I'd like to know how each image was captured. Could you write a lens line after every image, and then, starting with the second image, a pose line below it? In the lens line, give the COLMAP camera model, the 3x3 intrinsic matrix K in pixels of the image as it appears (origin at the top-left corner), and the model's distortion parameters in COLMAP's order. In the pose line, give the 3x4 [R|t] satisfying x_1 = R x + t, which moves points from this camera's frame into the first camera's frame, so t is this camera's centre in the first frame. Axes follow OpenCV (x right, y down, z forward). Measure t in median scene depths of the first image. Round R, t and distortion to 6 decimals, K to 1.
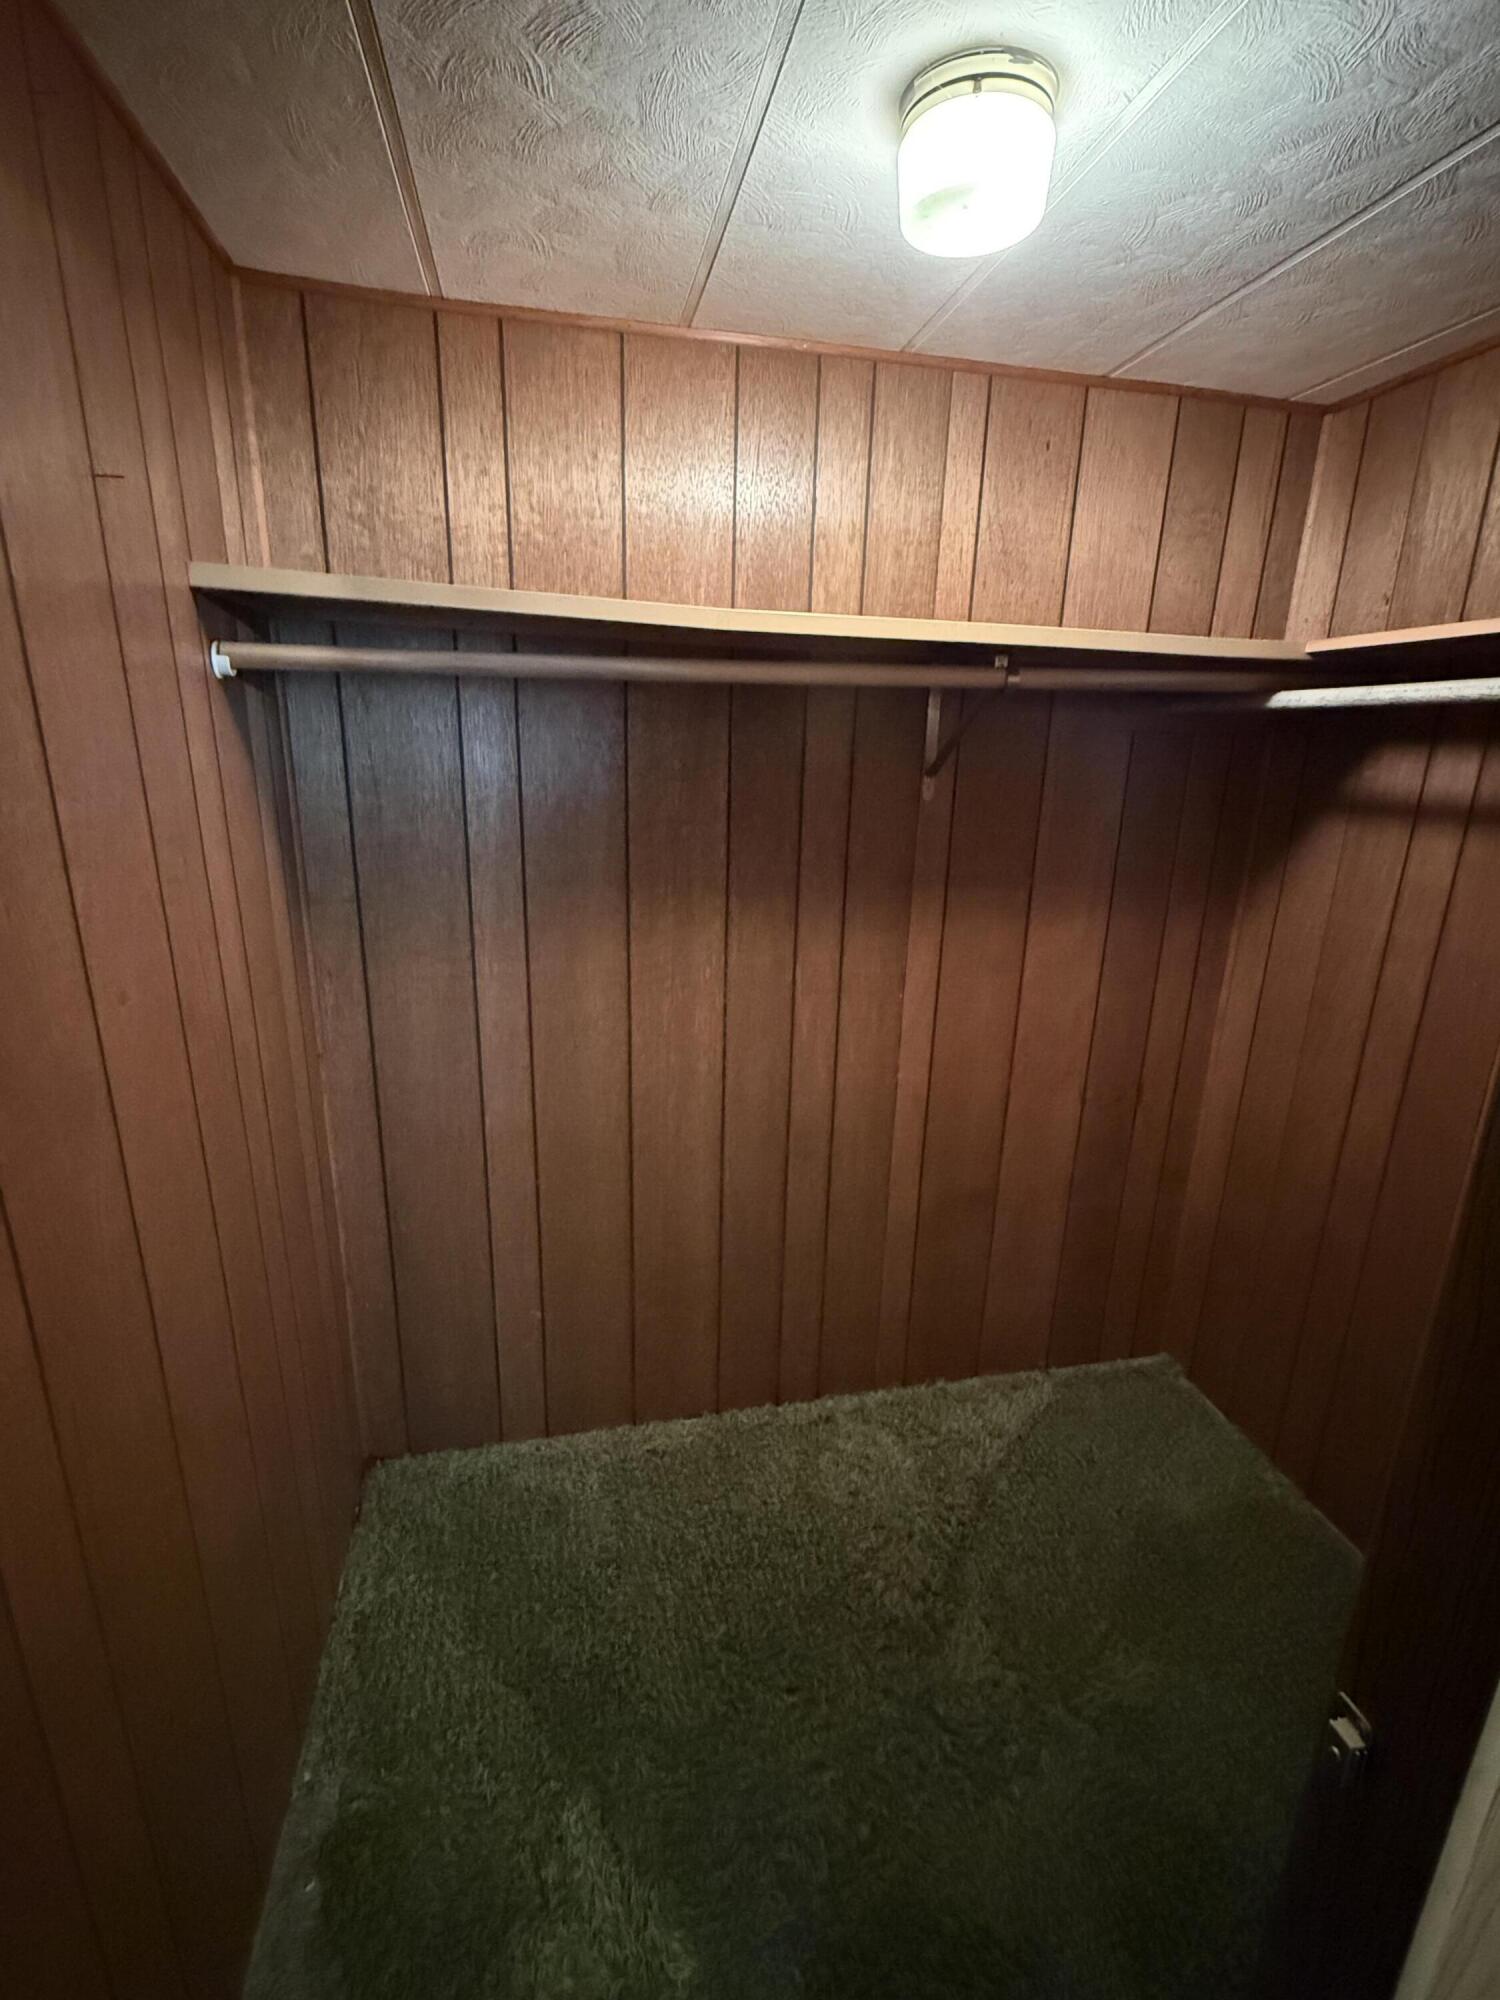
lens RADIAL K [[893.1, 0, 750.0], [0, 893.1, 995.2], [0, 0, 1]] dist [-0.018826, -0.000179]
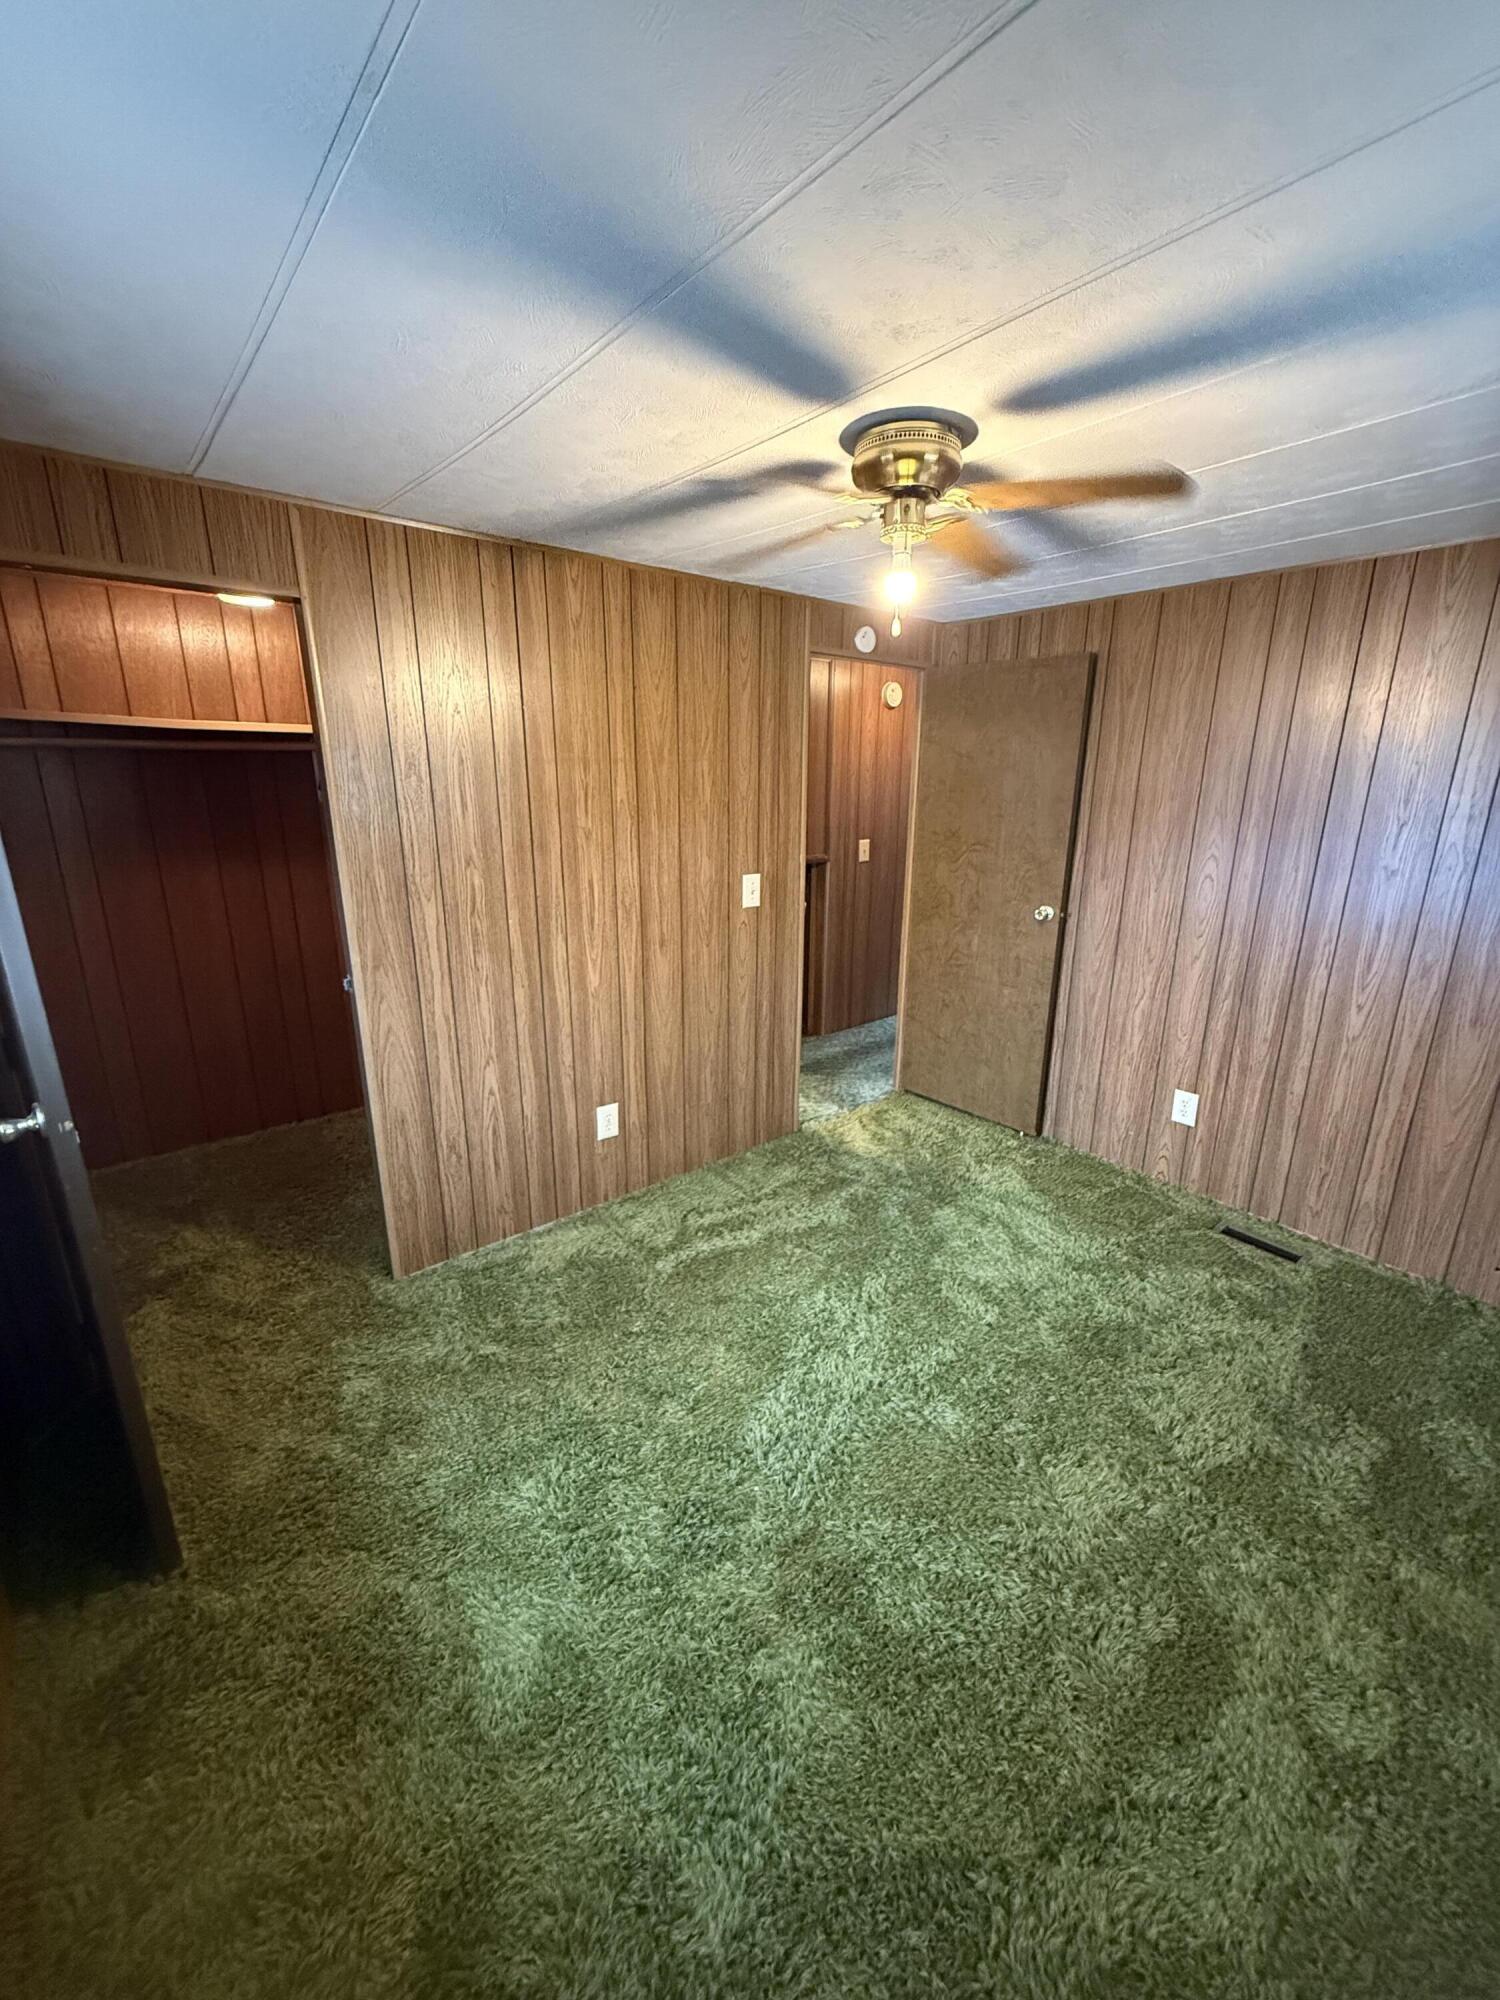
lens RADIAL K [[801.3, 0, 747.1], [0, 801.3, 1004.6], [0, 0, 1]] dist [0.008924, 0.000066]
pose [[0.886839, -0.142555, 0.439539, 0.198337], [0.144119, 0.989105, 0.030012, 0.367675], [-0.439028, 0.036730, 0.897722, -1.220598]]
